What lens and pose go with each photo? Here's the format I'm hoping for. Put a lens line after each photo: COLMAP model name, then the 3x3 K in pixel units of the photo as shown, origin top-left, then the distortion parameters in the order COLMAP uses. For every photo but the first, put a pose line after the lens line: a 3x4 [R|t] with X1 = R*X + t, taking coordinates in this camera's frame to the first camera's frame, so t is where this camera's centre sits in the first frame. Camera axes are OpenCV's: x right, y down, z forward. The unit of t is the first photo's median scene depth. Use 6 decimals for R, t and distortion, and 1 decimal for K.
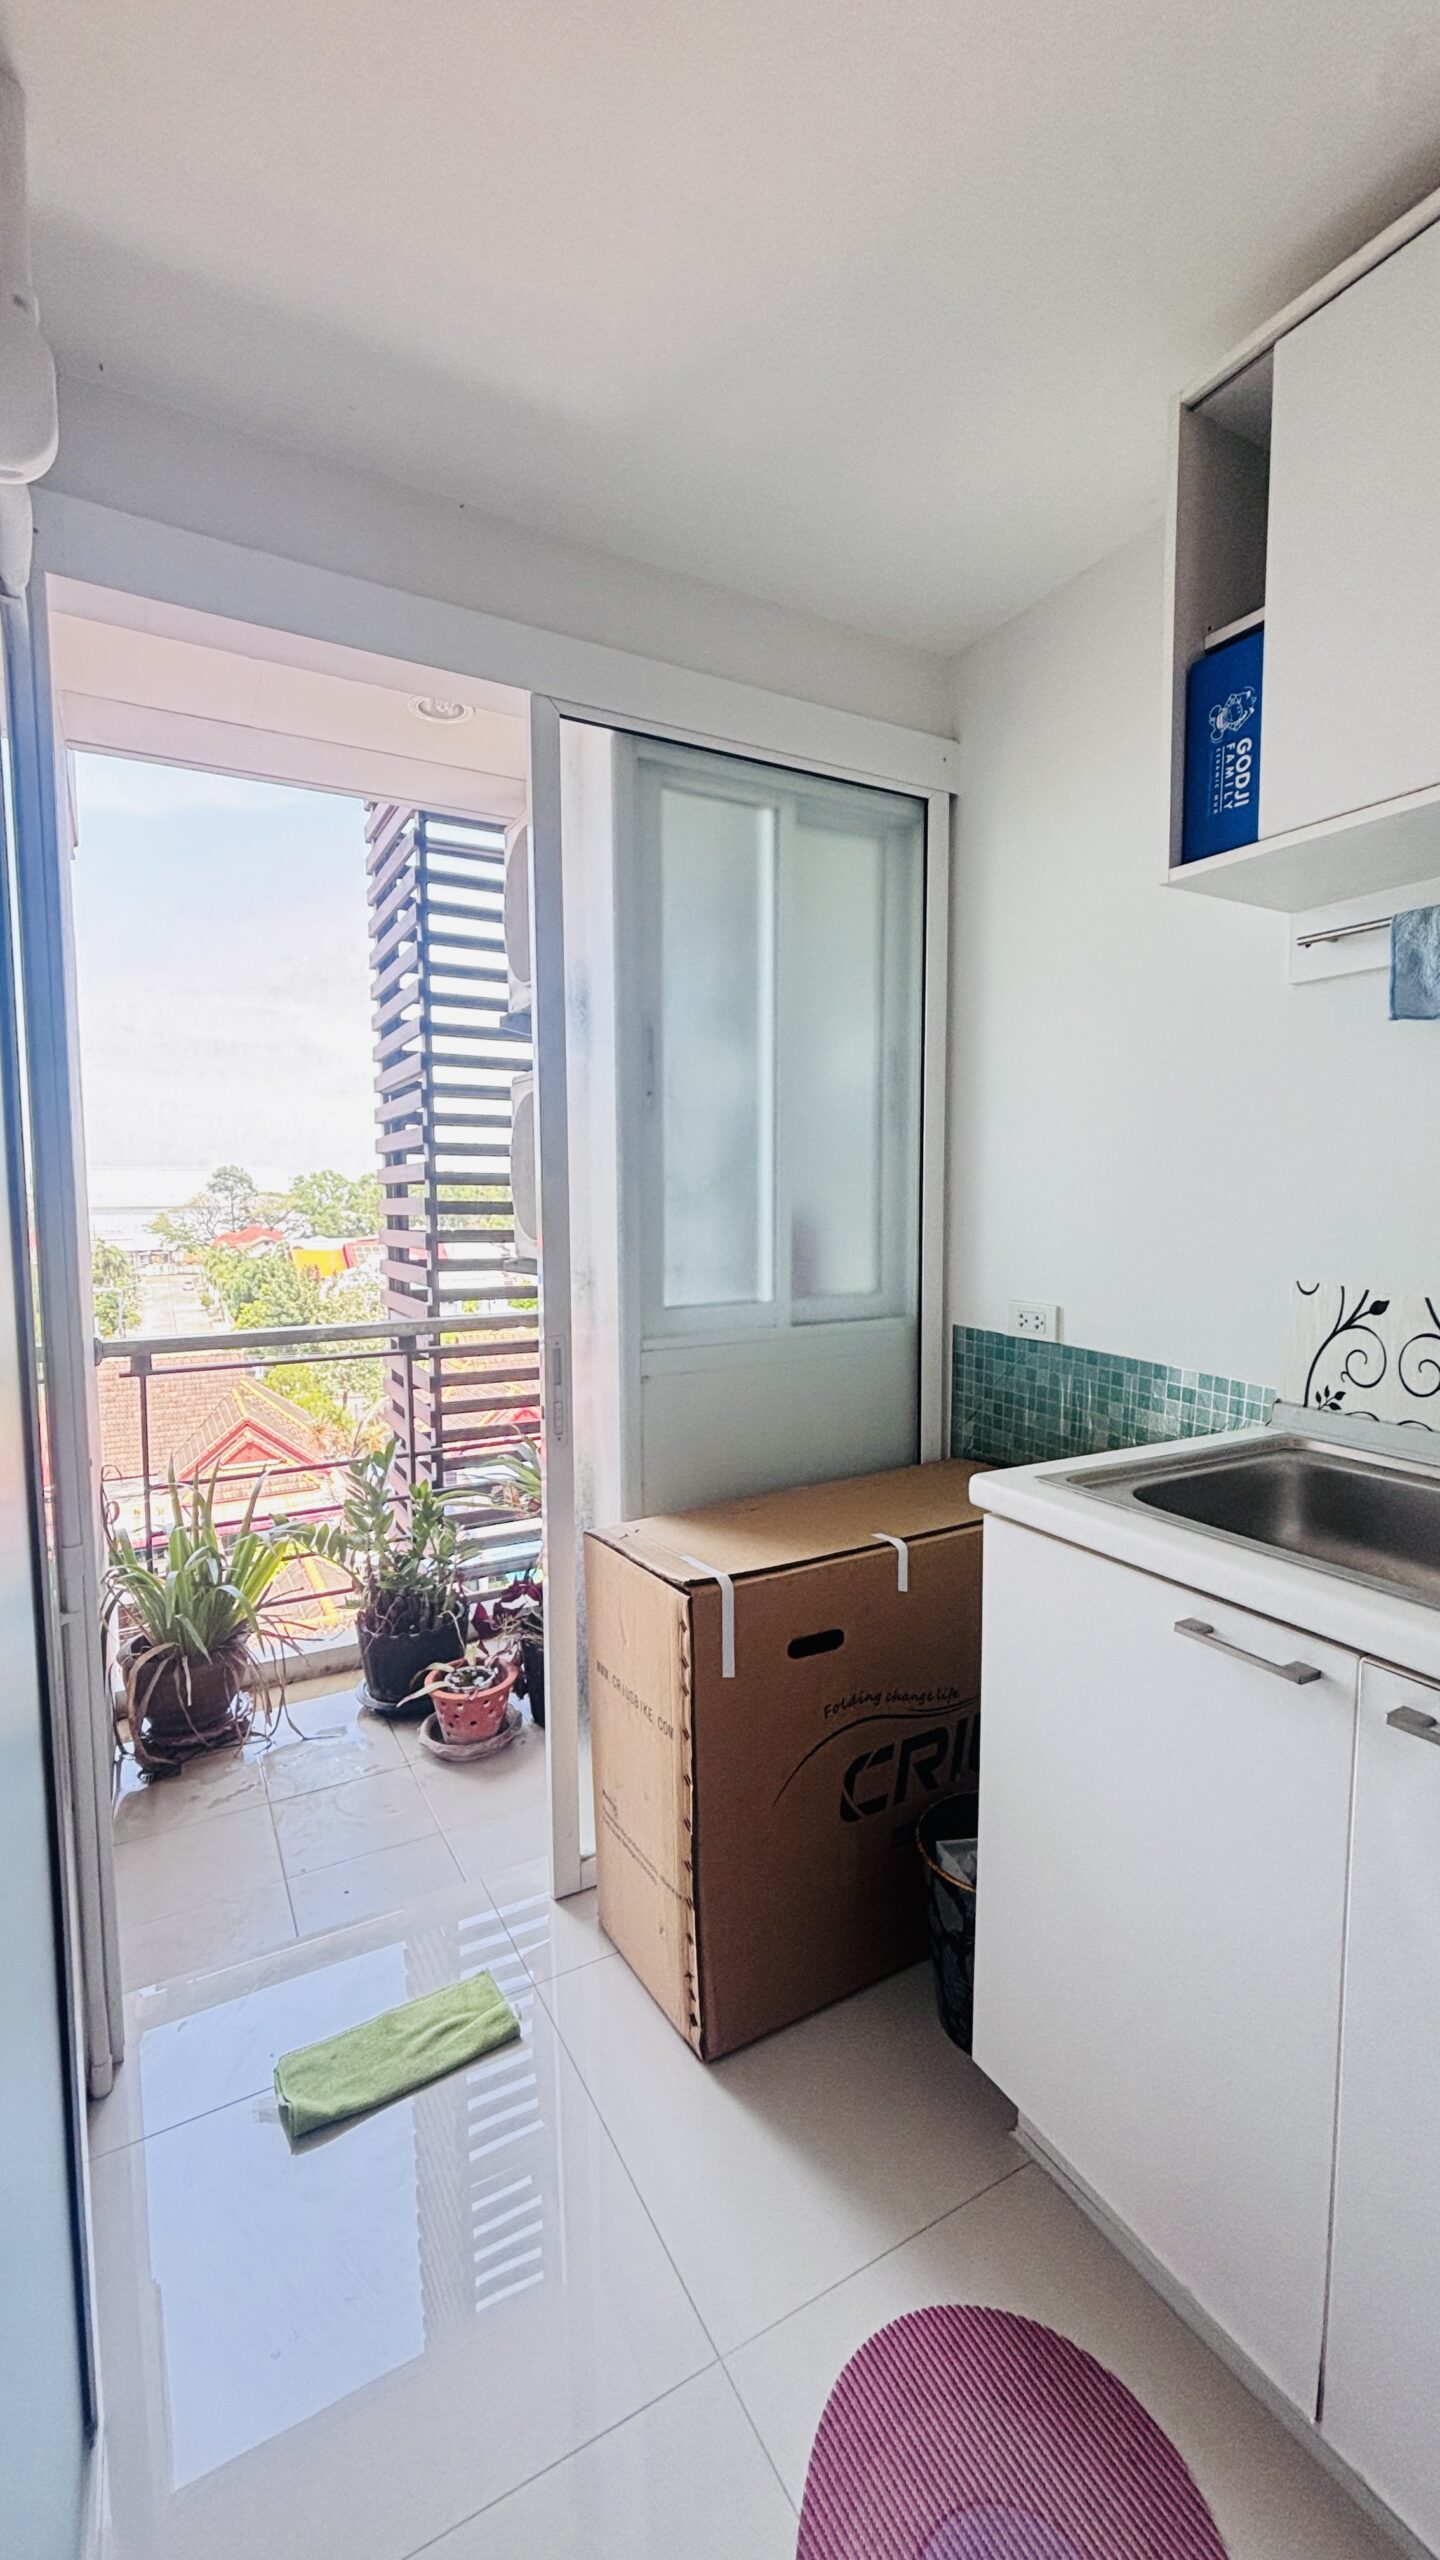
lens RADIAL K [[1028.6, 0, 718.5], [0, 1028.6, 1271.3], [0, 0, 1]] dist [-0.000642, -0.000050]
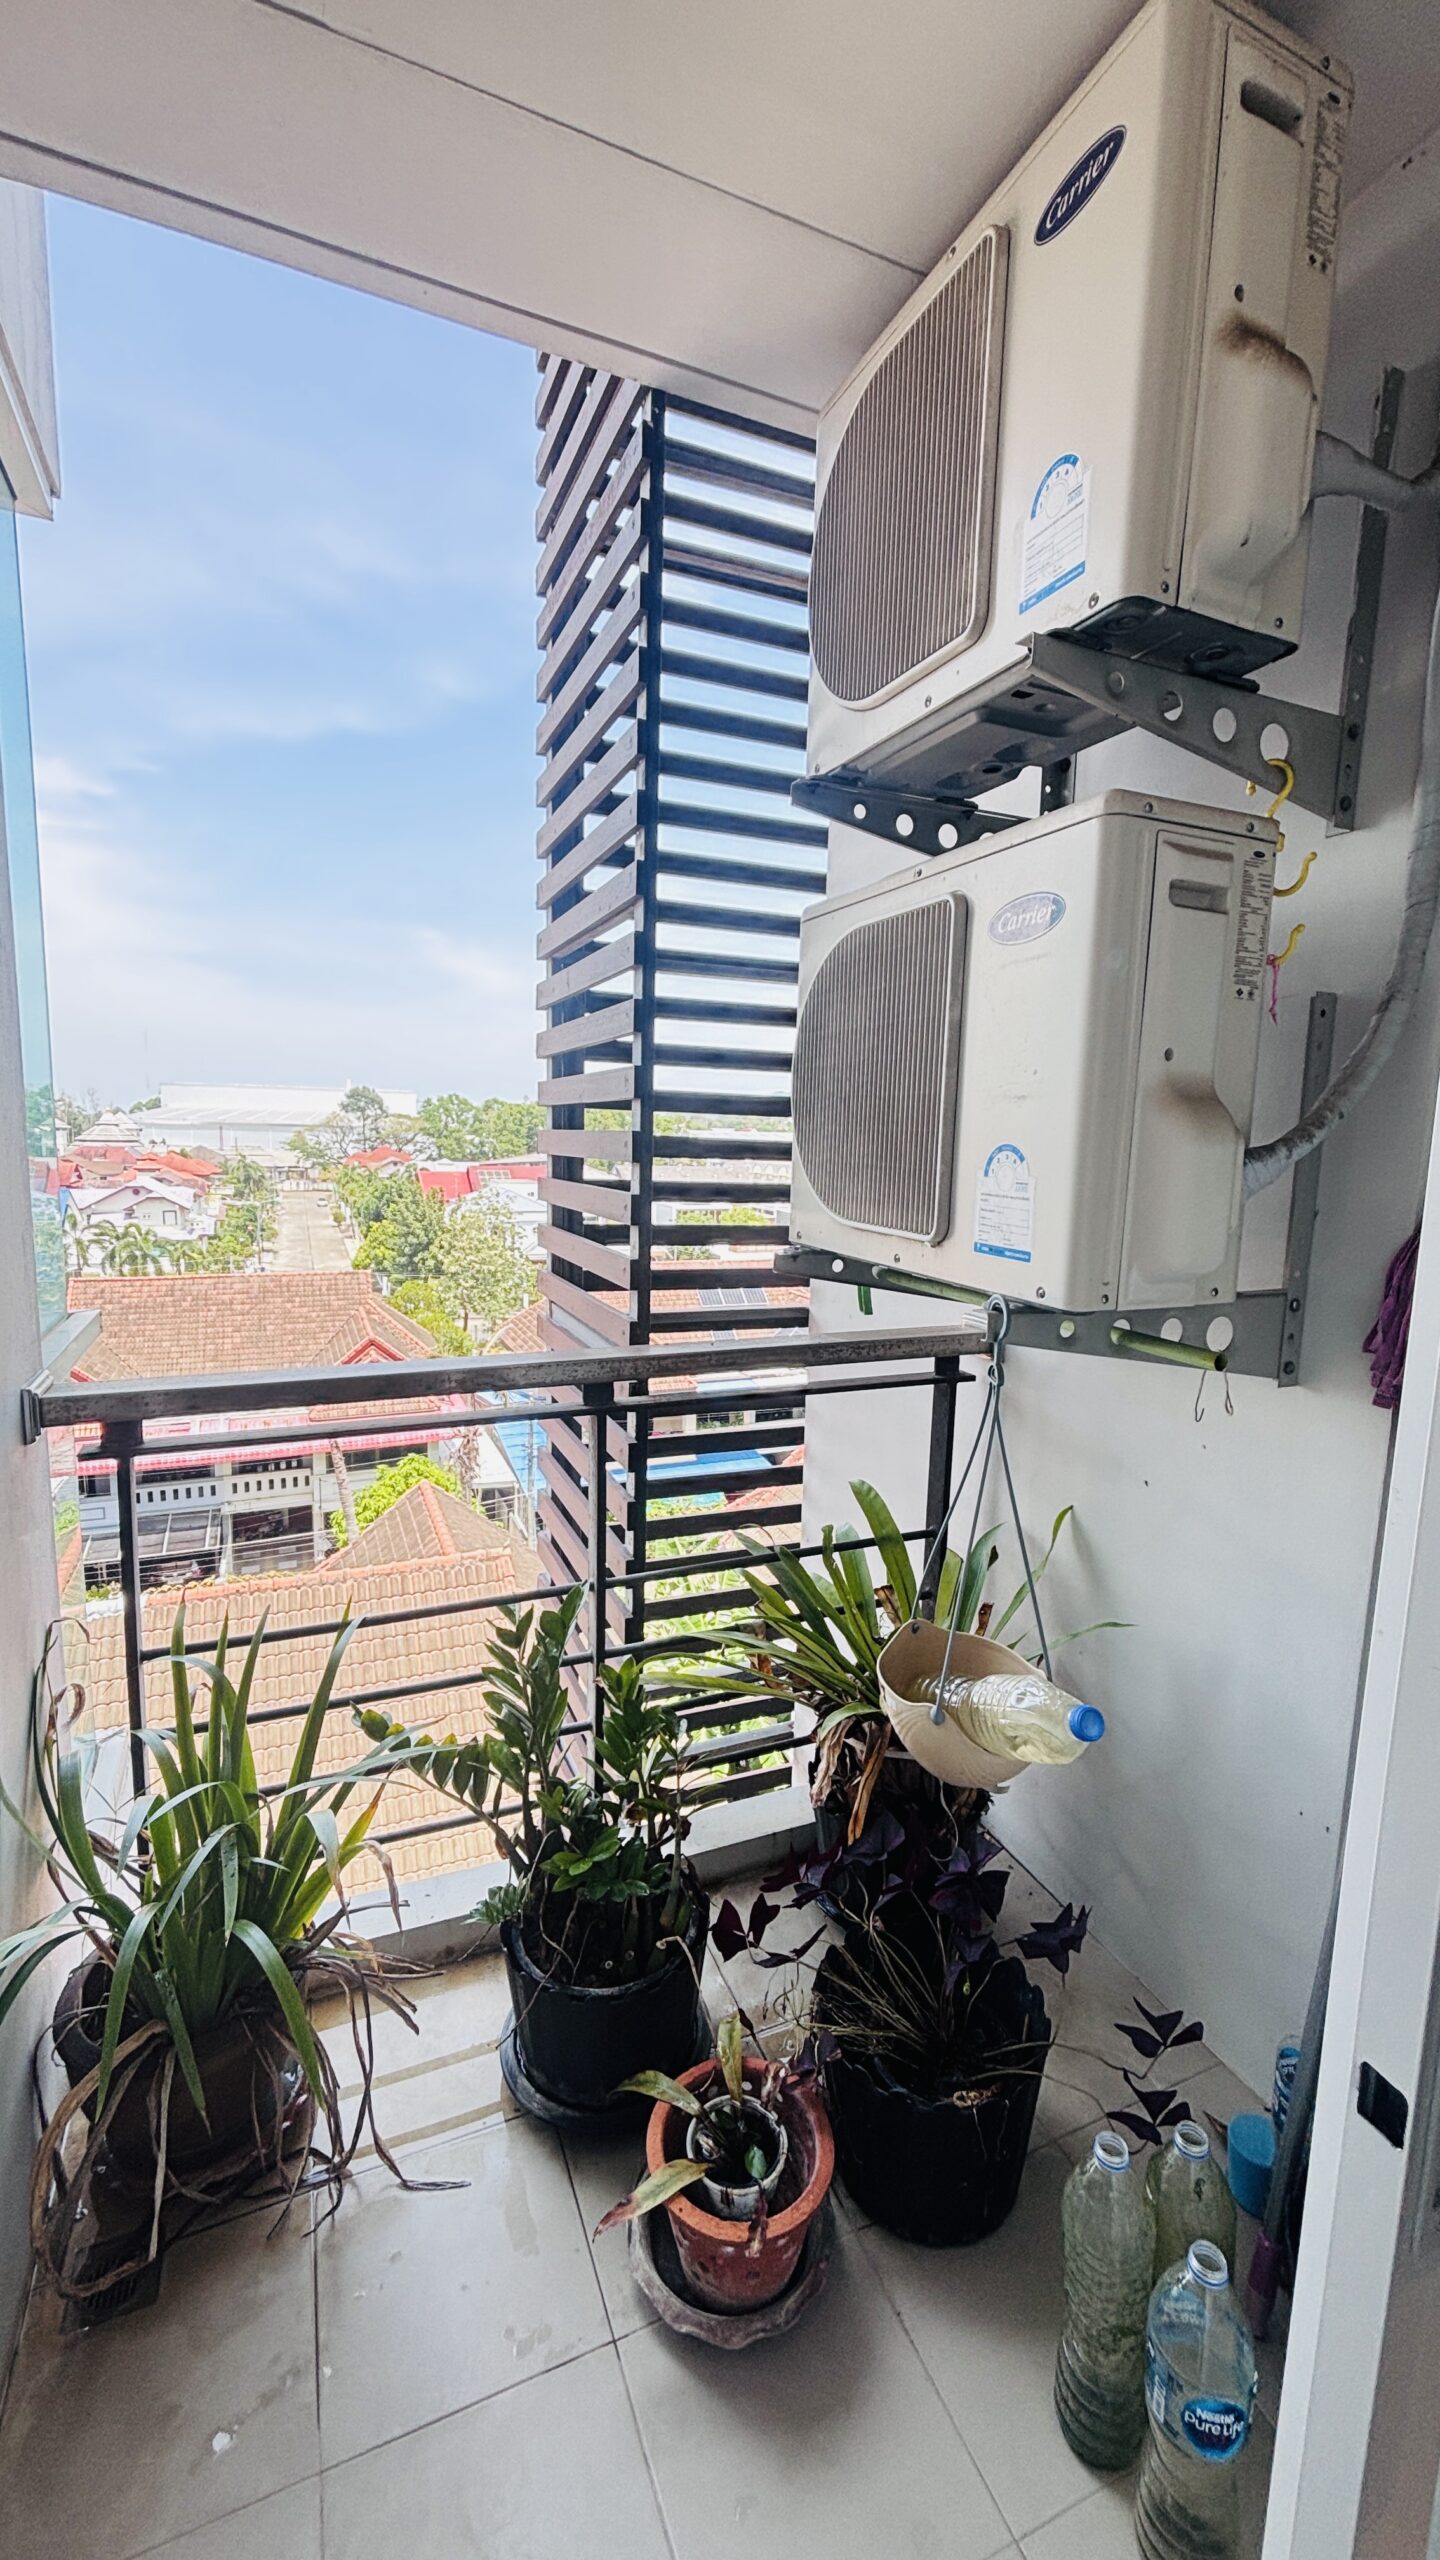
lens RADIAL K [[1028.6, 0, 723.5], [0, 1028.6, 1274.9], [0, 0, 1]] dist [-0.000642, -0.000050]
pose [[0.993670, 0.046601, -0.102214, -0.145711], [-0.039658, 0.996832, 0.068940, -0.028432], [0.105103, -0.064450, 0.992371, 0.367365]]
